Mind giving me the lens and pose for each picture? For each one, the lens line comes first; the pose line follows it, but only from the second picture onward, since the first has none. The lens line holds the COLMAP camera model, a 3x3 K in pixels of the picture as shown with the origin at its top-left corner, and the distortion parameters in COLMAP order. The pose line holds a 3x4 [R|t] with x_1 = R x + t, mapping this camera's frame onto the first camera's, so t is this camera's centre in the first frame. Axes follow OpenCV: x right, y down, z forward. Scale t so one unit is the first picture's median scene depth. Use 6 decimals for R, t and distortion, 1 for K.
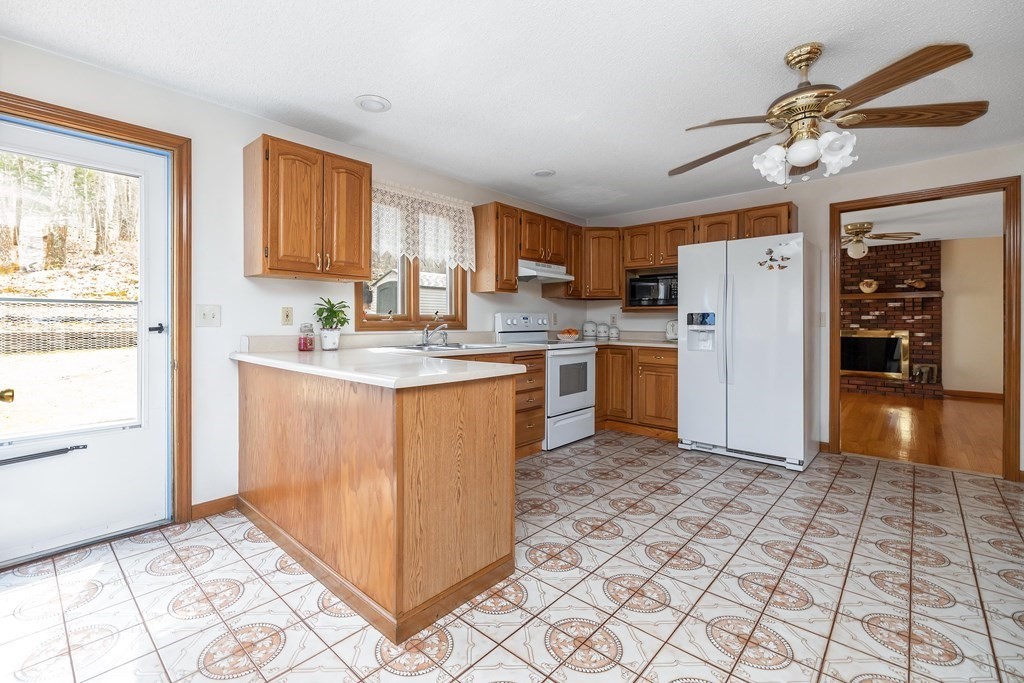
lens RADIAL K [[449.7, 0, 511.4], [0, 449.7, 331.4], [0, 0, 1]] dist [-0.005282, -0.001403]
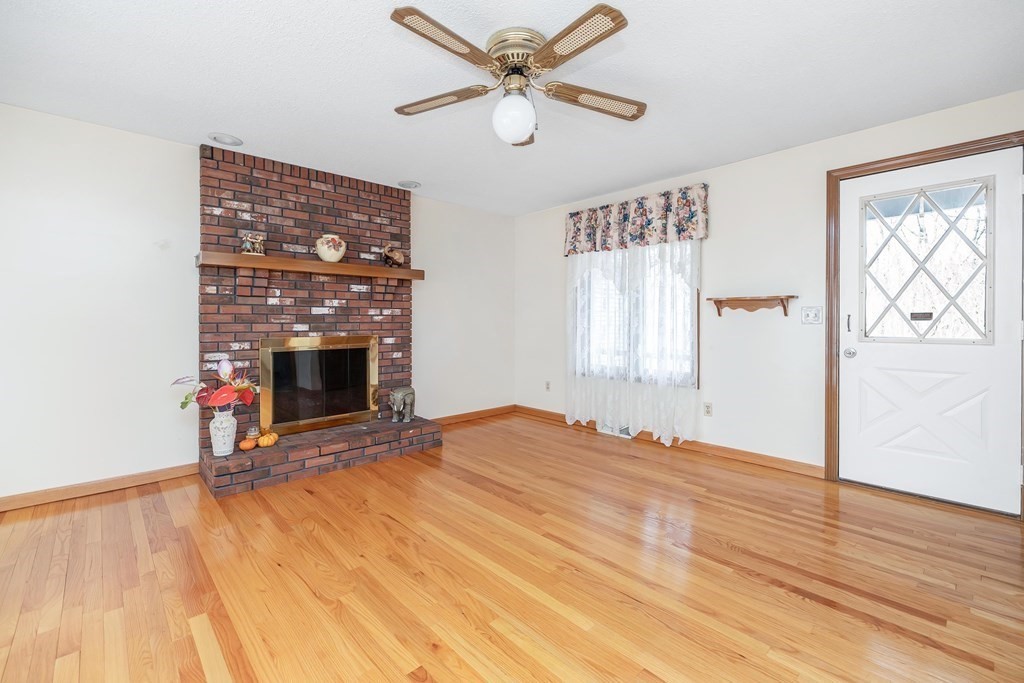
lens RADIAL K [[449.7, 0, 493.7], [0, 449.7, 321.8], [0, 0, 1]] dist [-0.005282, -0.001403]
pose [[0.127985, -0.008001, 0.991744, 0.326673], [0.015629, 0.999860, 0.006050, -0.019349], [-0.991653, 0.014725, 0.128092, 0.770708]]
